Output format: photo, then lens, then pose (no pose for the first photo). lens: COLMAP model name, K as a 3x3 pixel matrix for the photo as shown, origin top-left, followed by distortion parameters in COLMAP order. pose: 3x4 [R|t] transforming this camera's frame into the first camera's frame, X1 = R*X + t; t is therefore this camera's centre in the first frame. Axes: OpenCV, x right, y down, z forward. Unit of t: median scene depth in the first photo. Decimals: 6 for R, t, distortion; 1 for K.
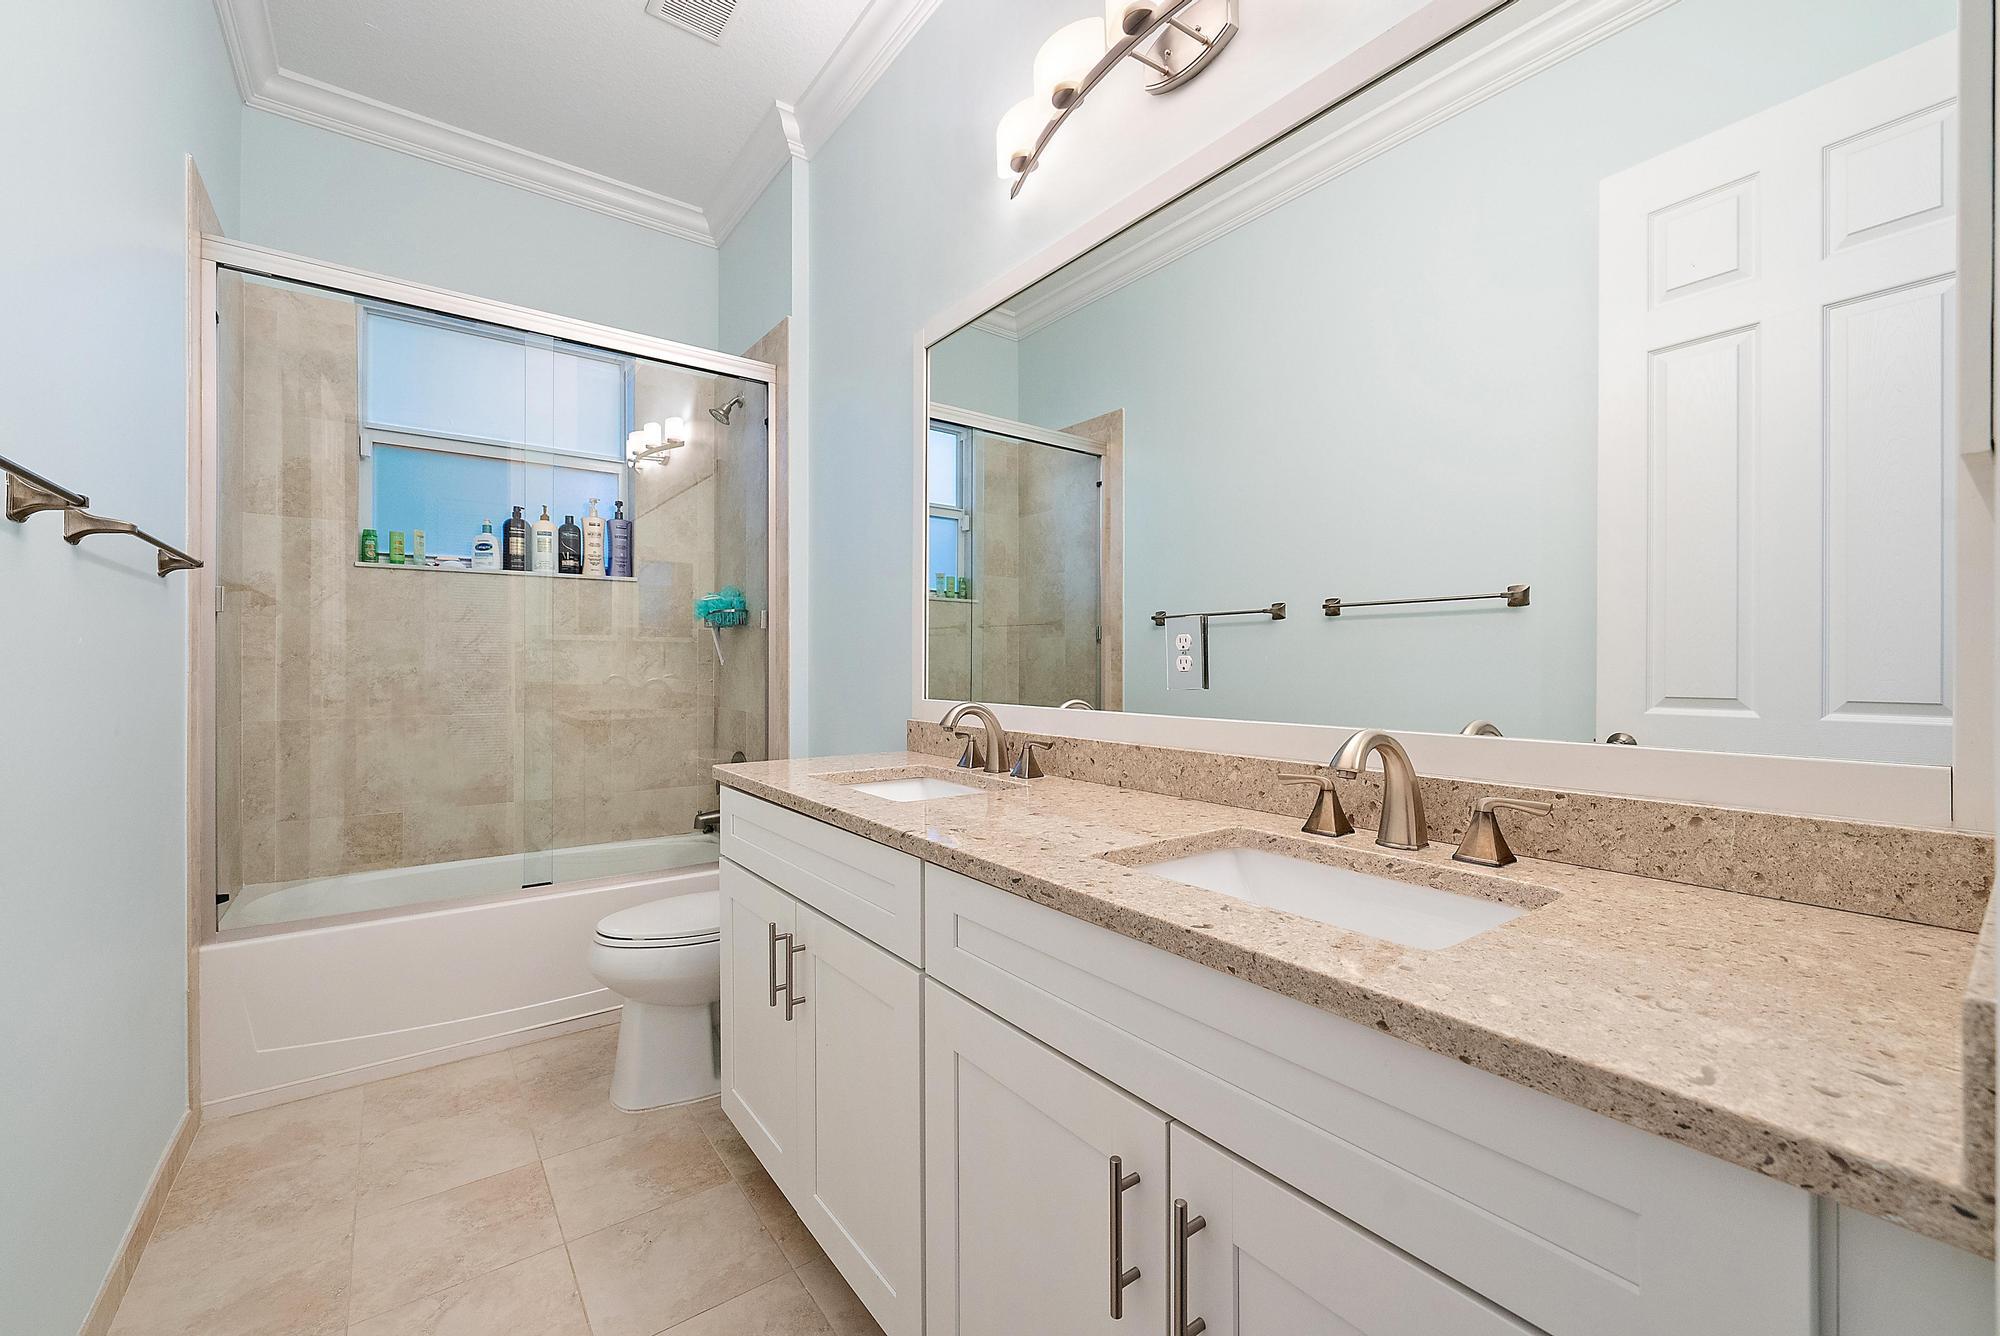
lens RADIAL K [[823.0, 0, 1012.9], [0, 823.0, 660.4], [0, 0, 1]] dist [-0.000752, -0.000111]
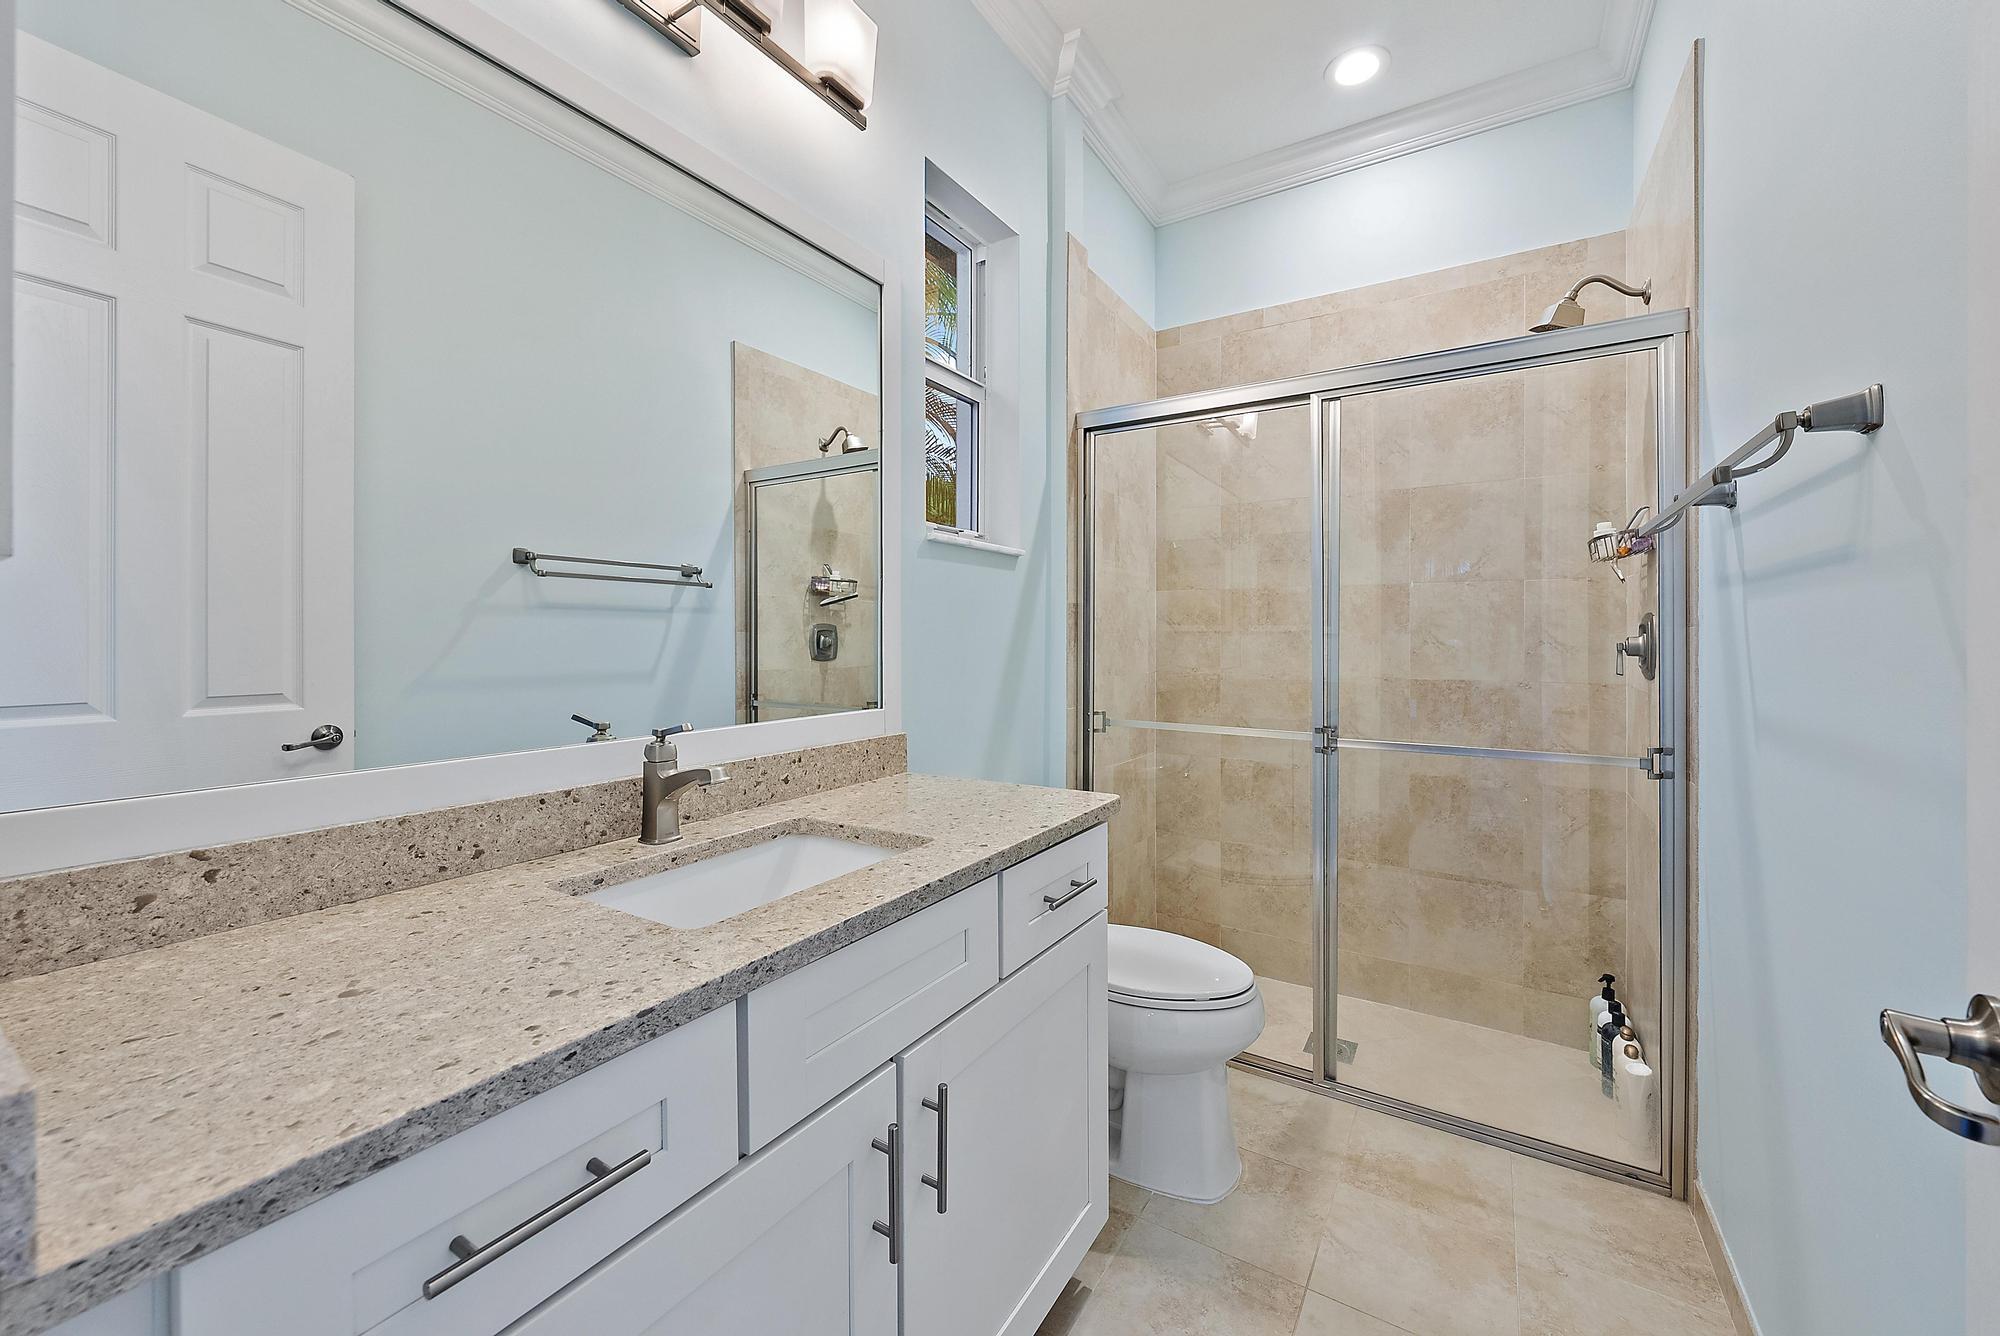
lens RADIAL K [[771.4, 0, 999.2], [0, 771.4, 659.4], [0, 0, 1]] dist [-0.006747, 0.000078]
pose [[-0.362368, -0.005390, 0.932020, -0.778525], [0.003133, 0.999971, 0.007001, -0.009767], [-0.932030, 0.005457, -0.362340, 1.091121]]
